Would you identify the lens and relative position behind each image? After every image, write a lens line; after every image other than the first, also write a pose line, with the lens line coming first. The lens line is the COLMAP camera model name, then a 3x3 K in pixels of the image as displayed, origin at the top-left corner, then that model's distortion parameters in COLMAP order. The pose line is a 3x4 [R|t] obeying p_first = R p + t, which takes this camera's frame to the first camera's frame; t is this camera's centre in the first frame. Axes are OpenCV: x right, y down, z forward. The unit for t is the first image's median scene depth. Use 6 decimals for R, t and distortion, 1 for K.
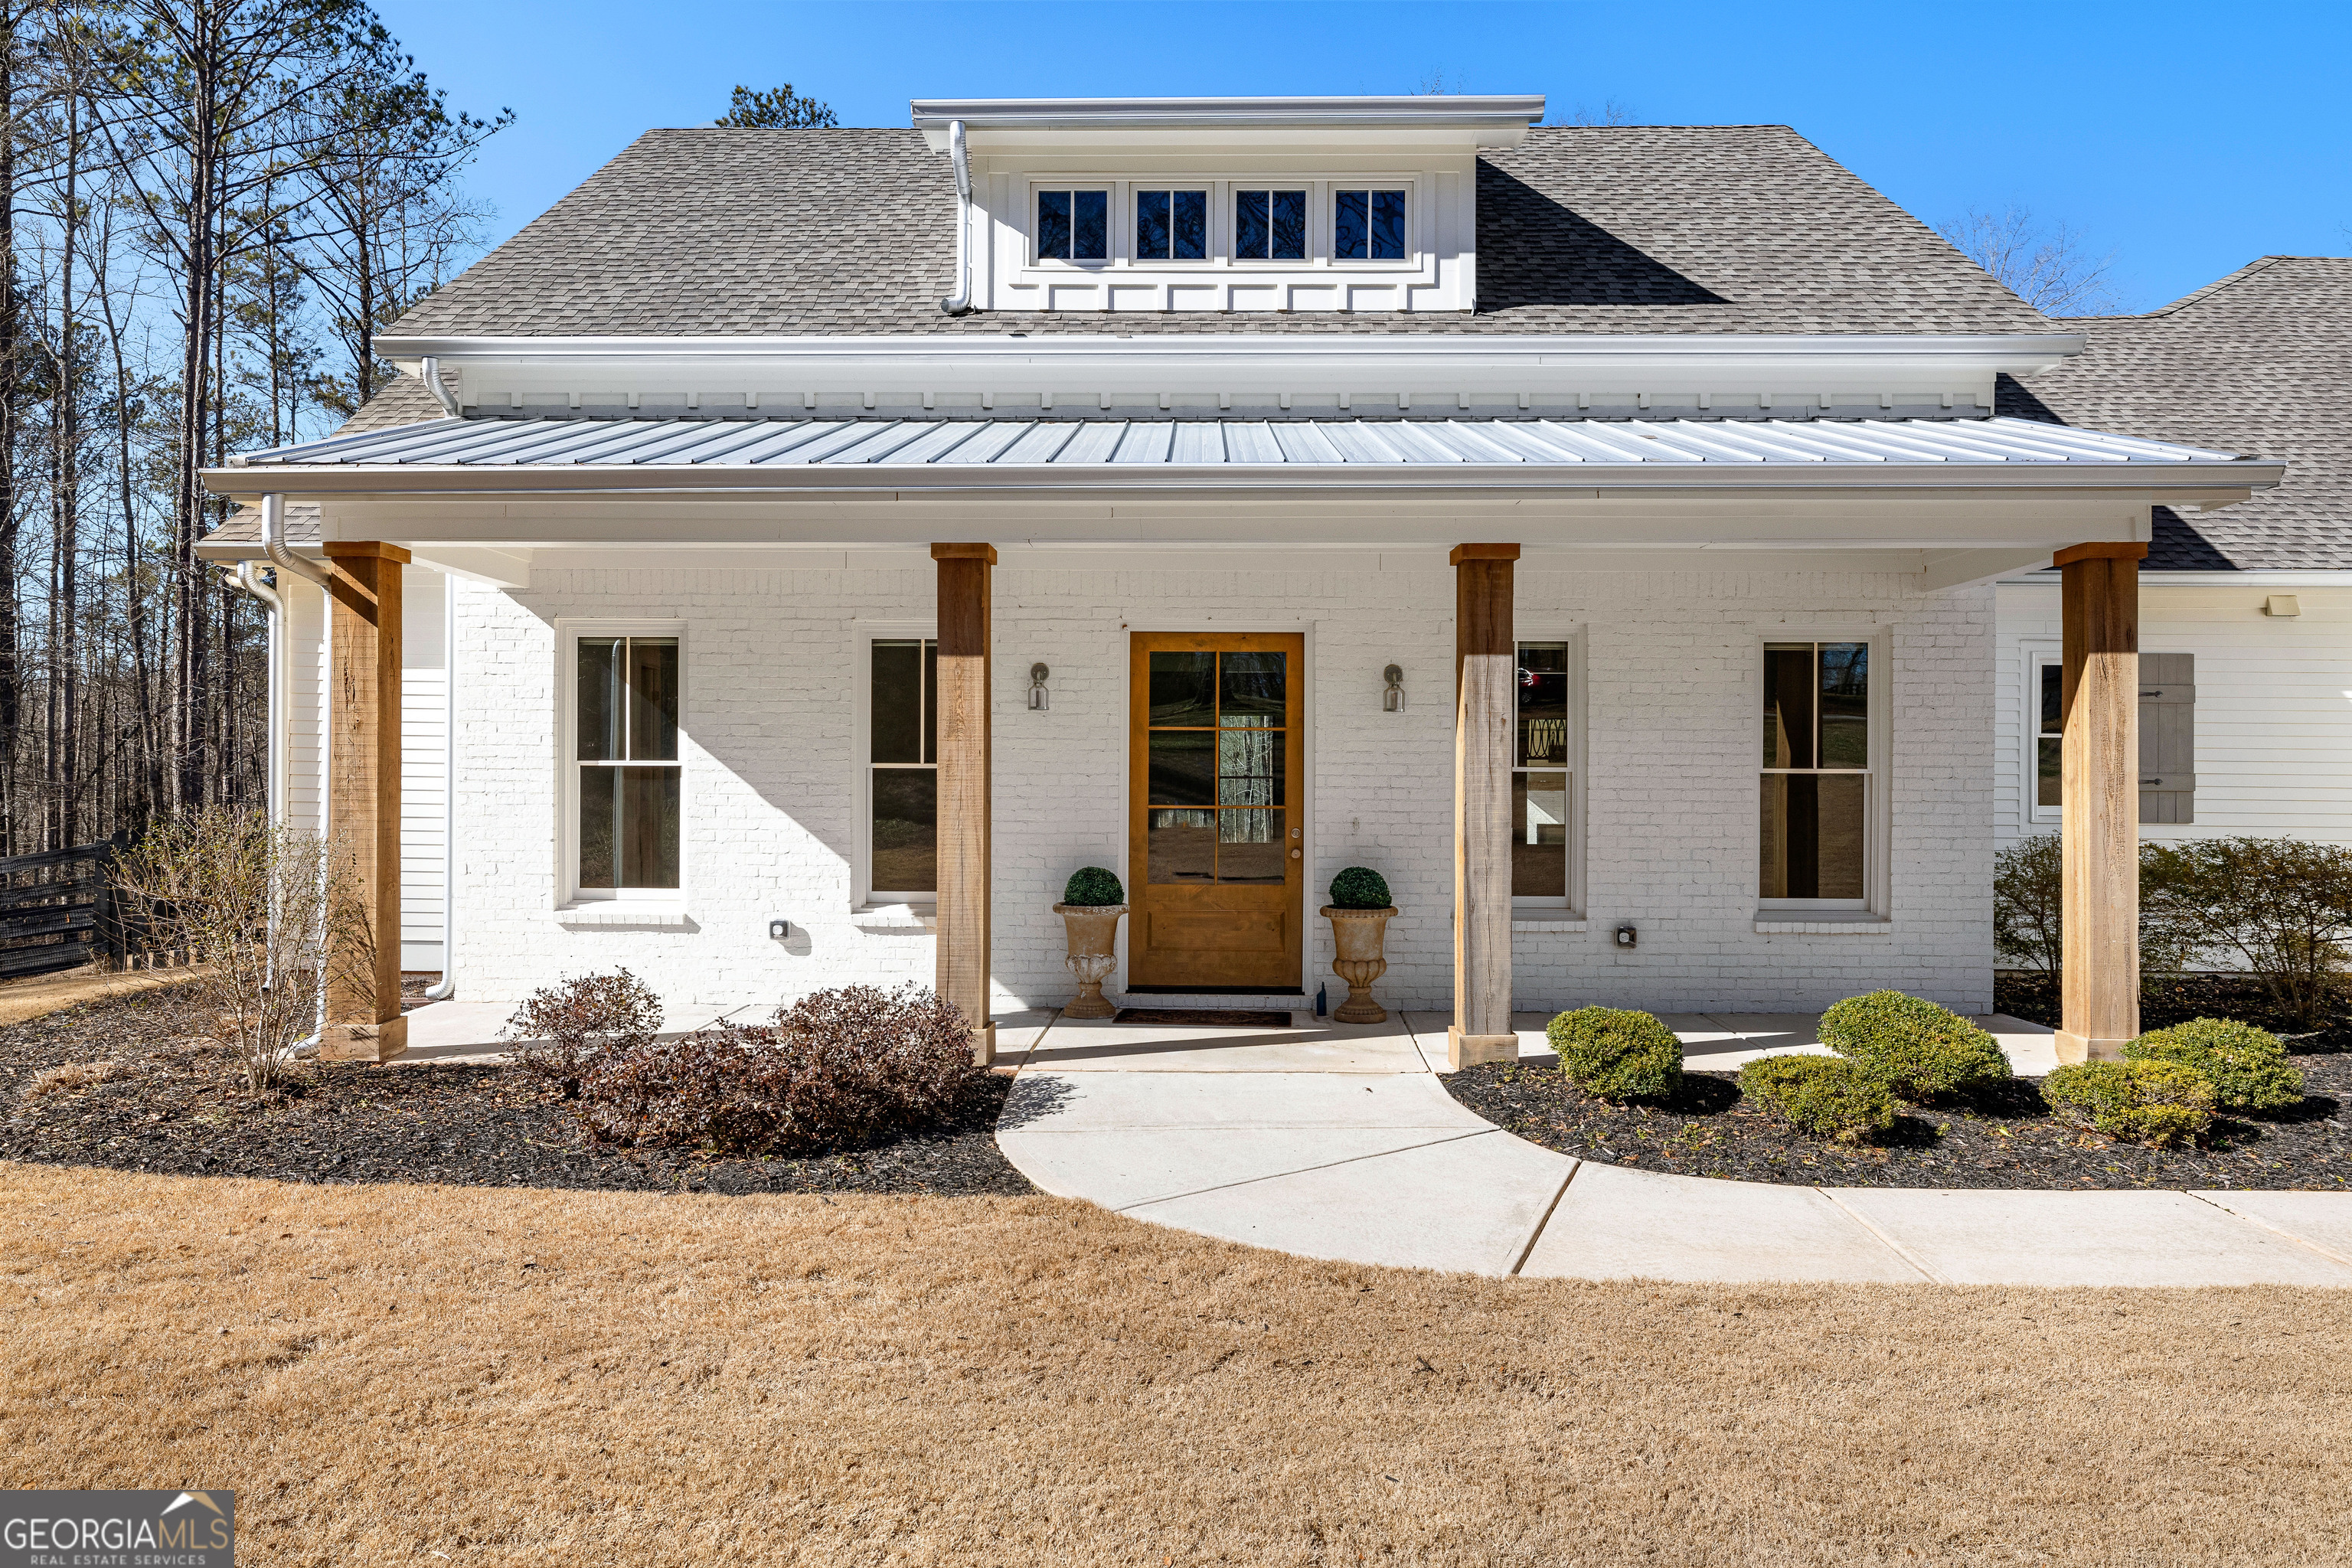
lens RADIAL K [[1501.0, 0, 1168.2], [0, 1501.0, 787.8], [0, 0, 1]] dist [0.004558, 0.000265]
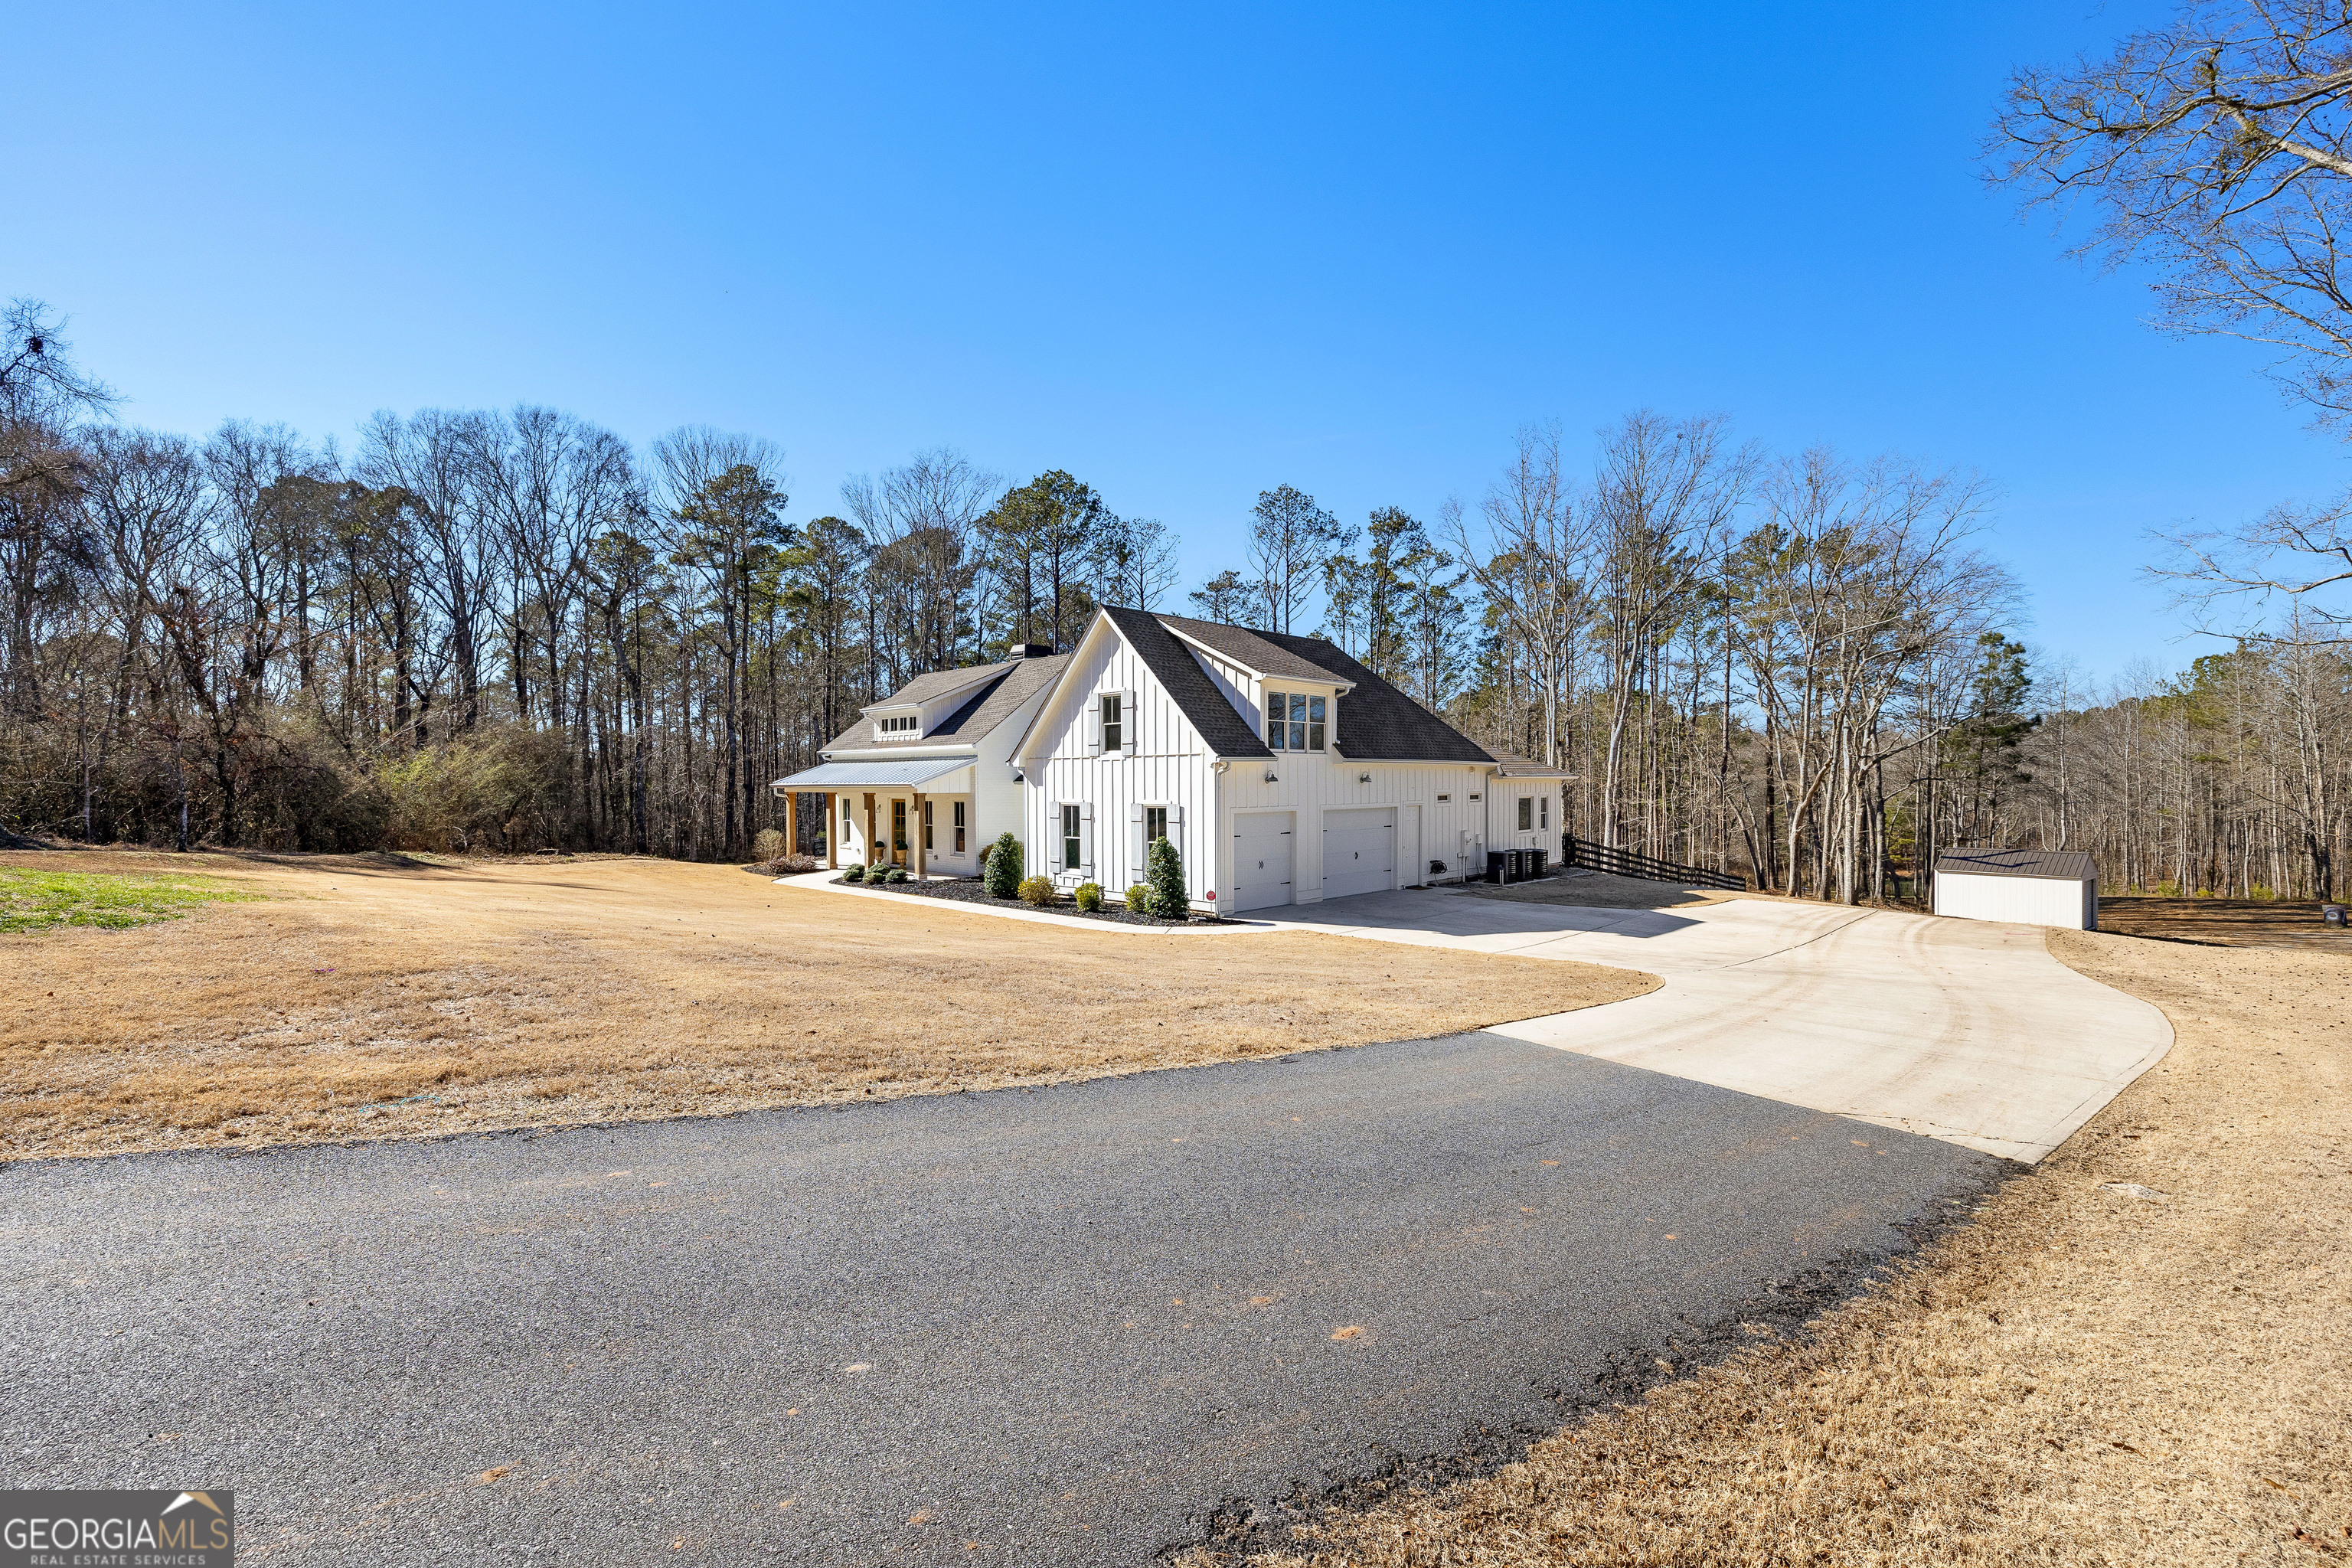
lens RADIAL K [[1007.1, 0, 1167.7], [0, 1007.1, 792.2], [0, 0, 1]] dist [0.012668, 0.000299]
pose [[0.720278, -0.000859, -0.693685, 3.315038], [0.009527, 0.999917, 0.008654, -0.150439], [0.693620, -0.012841, 0.720227, -0.980511]]
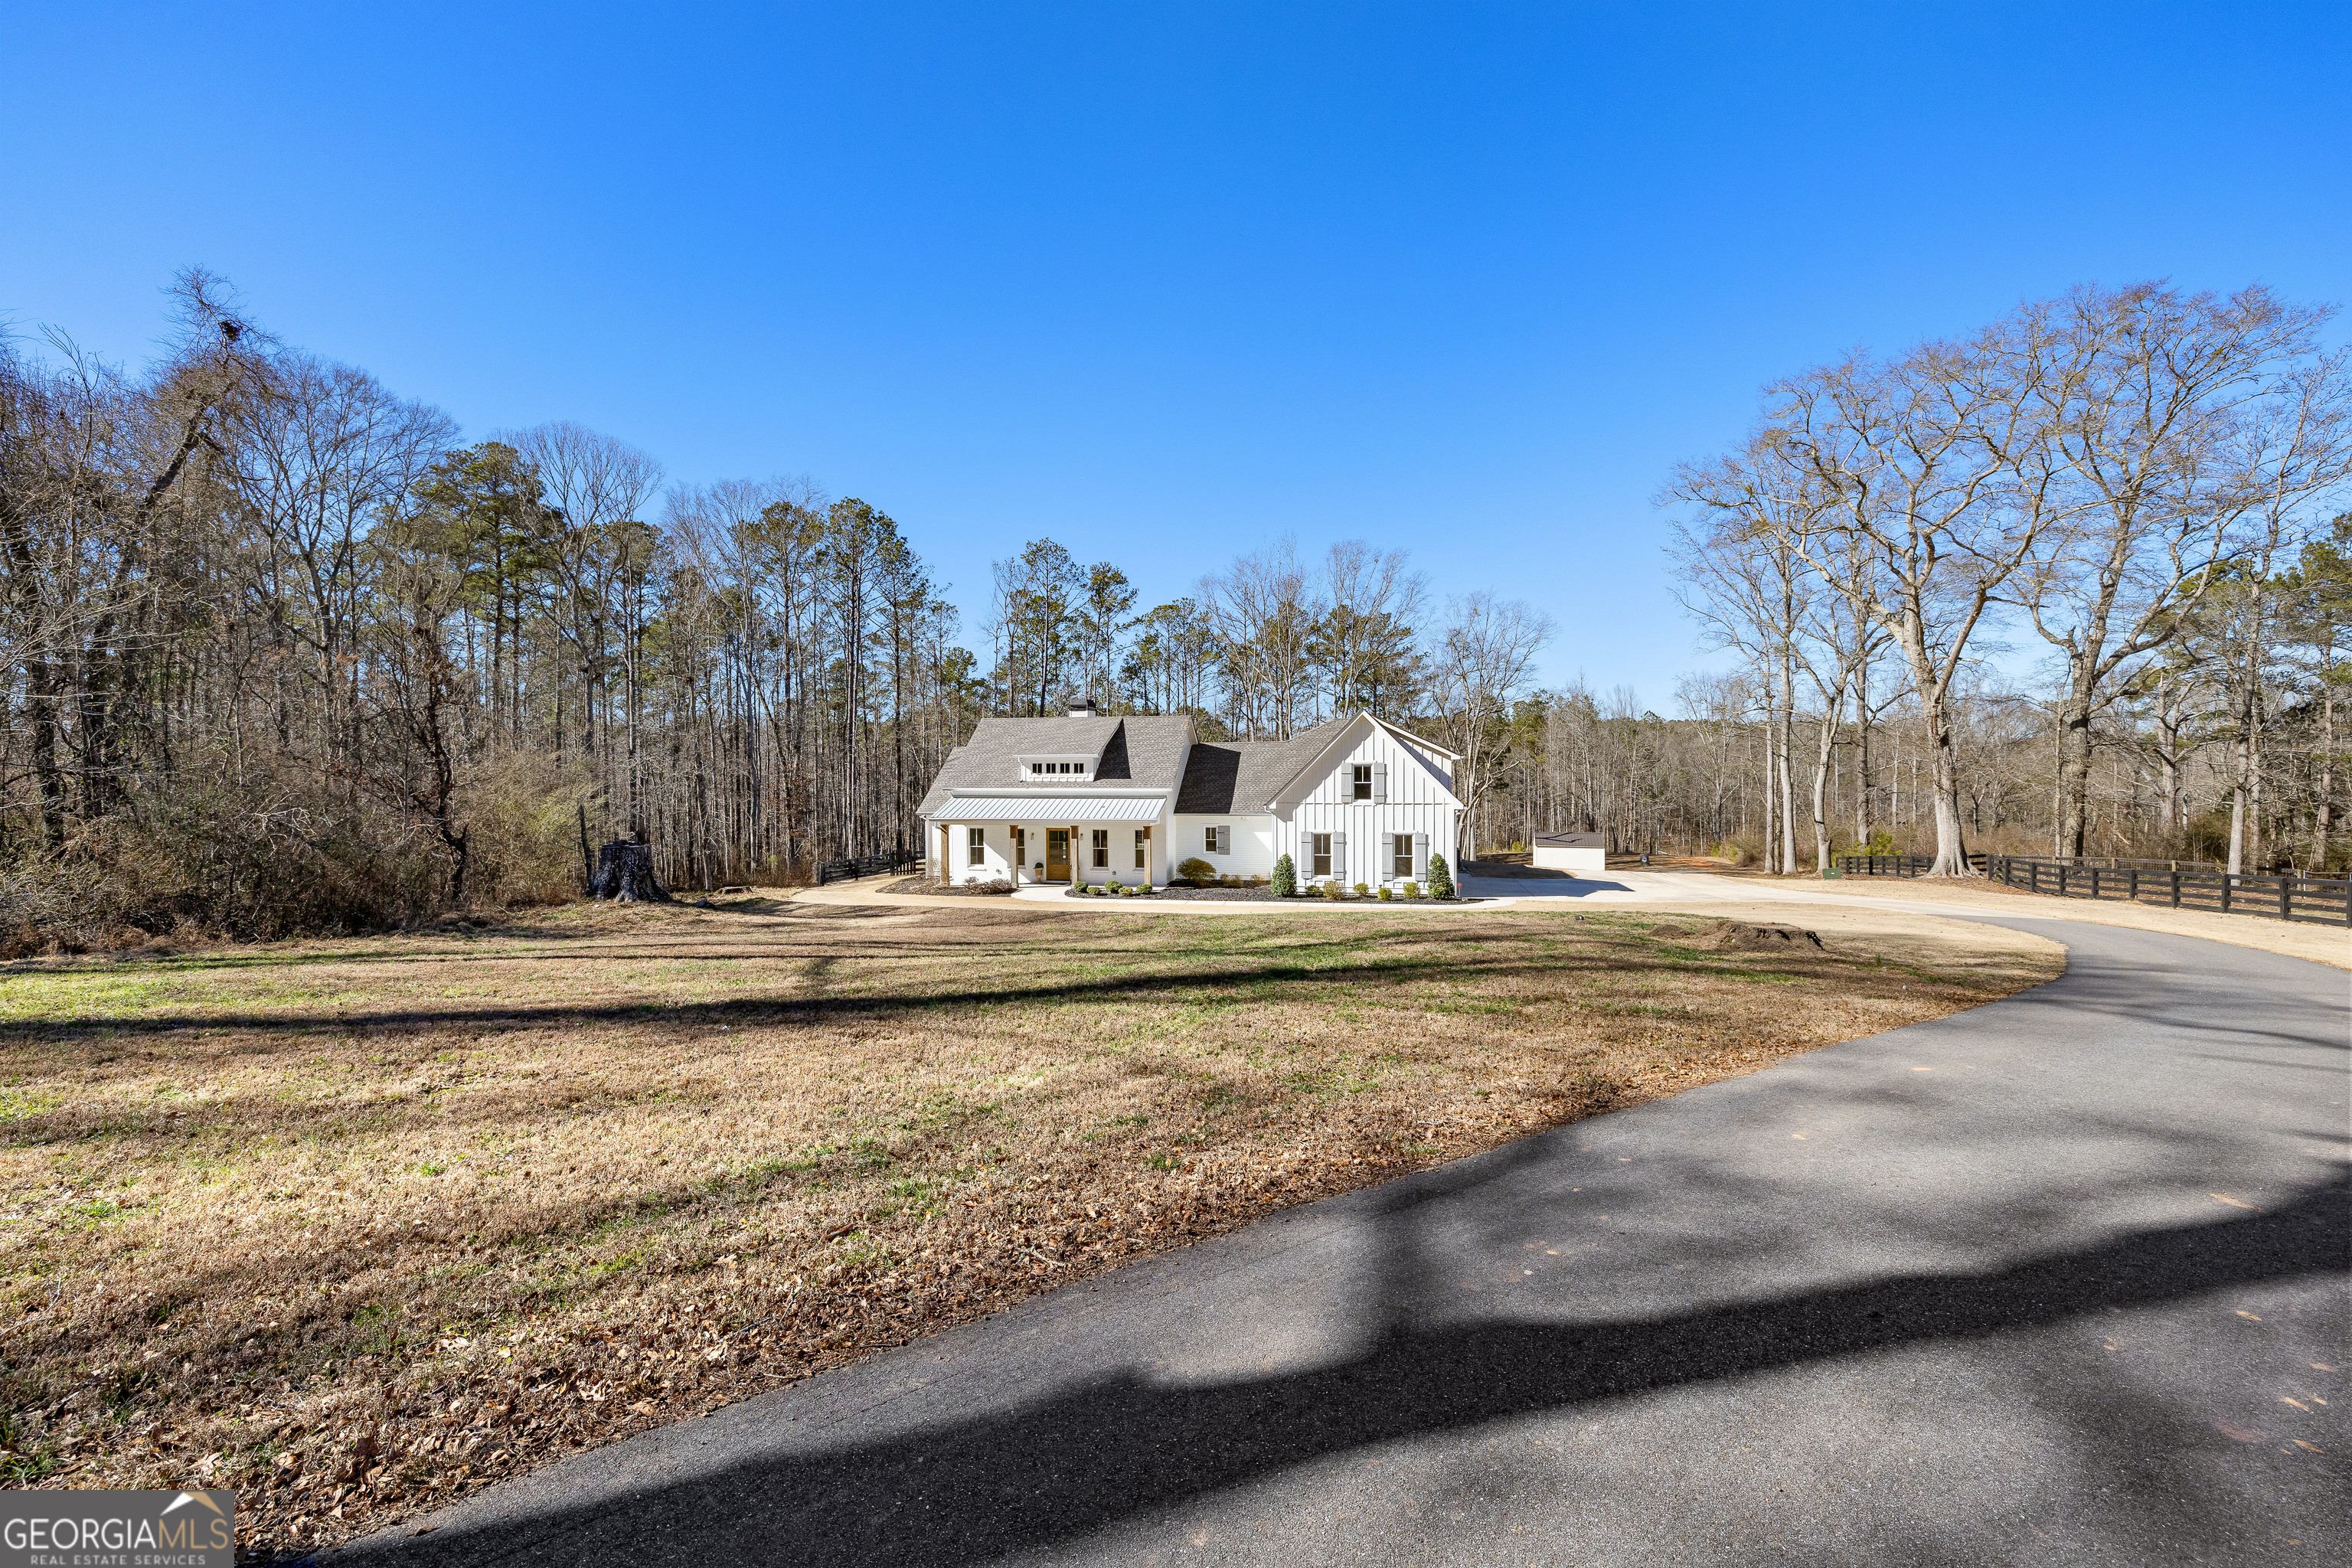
lens RADIAL K [[1007.1, 0, 1158.7], [0, 1007.1, 781.4], [0, 0, 1]] dist [0.012668, 0.000299]
pose [[0.980714, -0.006585, -0.195339, 1.383903], [0.010372, 0.999777, 0.018369, -0.396425], [0.195174, -0.020041, 0.980564, -3.414563]]
